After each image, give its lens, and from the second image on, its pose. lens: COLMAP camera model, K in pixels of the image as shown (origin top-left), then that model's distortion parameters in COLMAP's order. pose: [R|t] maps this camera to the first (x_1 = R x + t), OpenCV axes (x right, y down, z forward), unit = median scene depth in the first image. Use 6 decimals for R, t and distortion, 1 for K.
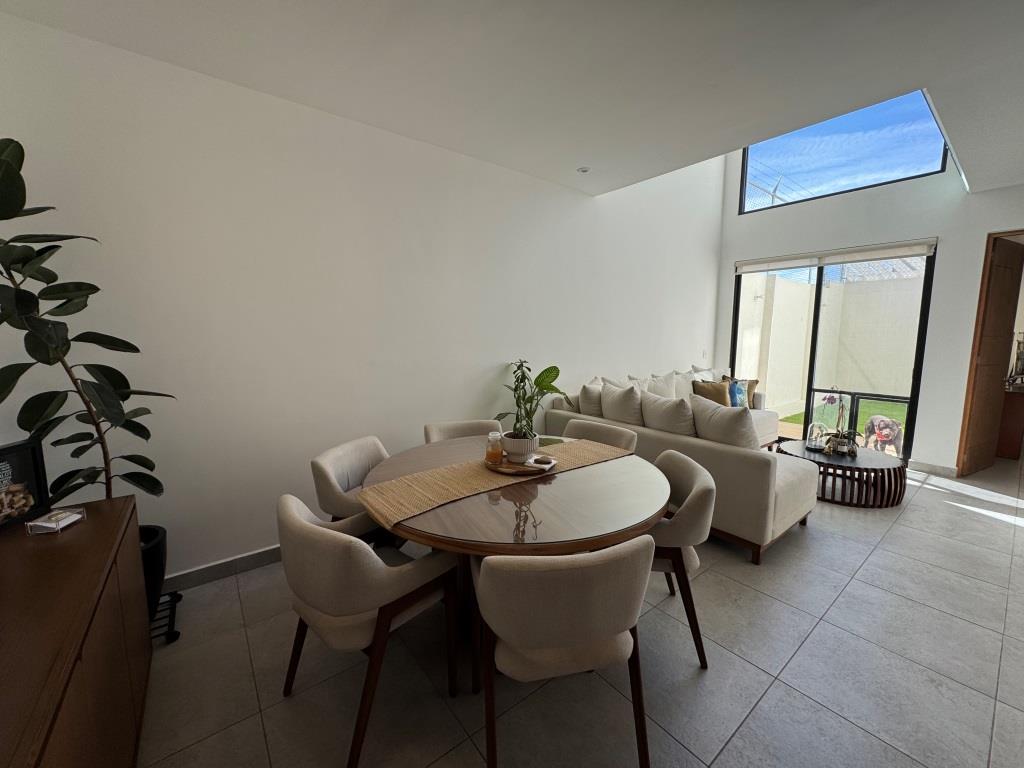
lens RADIAL K [[407.3, 0, 511.9], [0, 407.3, 383.8], [0, 0, 1]] dist [-0.001849, 0.000462]
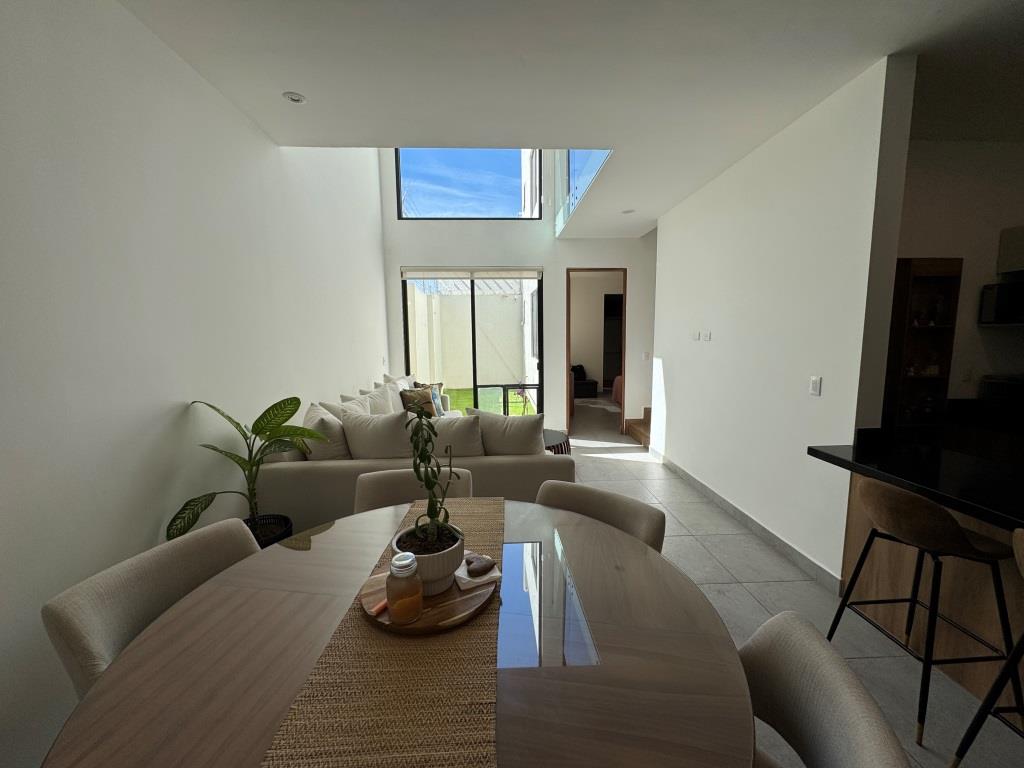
lens RADIAL K [[407.3, 0, 511.6], [0, 407.3, 383.4], [0, 0, 1]] dist [-0.001849, 0.000462]
pose [[0.583050, -0.105883, 0.805507, -0.229655], [0.114996, 0.992244, 0.047192, -0.062796], [-0.804257, 0.065115, 0.590704, 0.408692]]
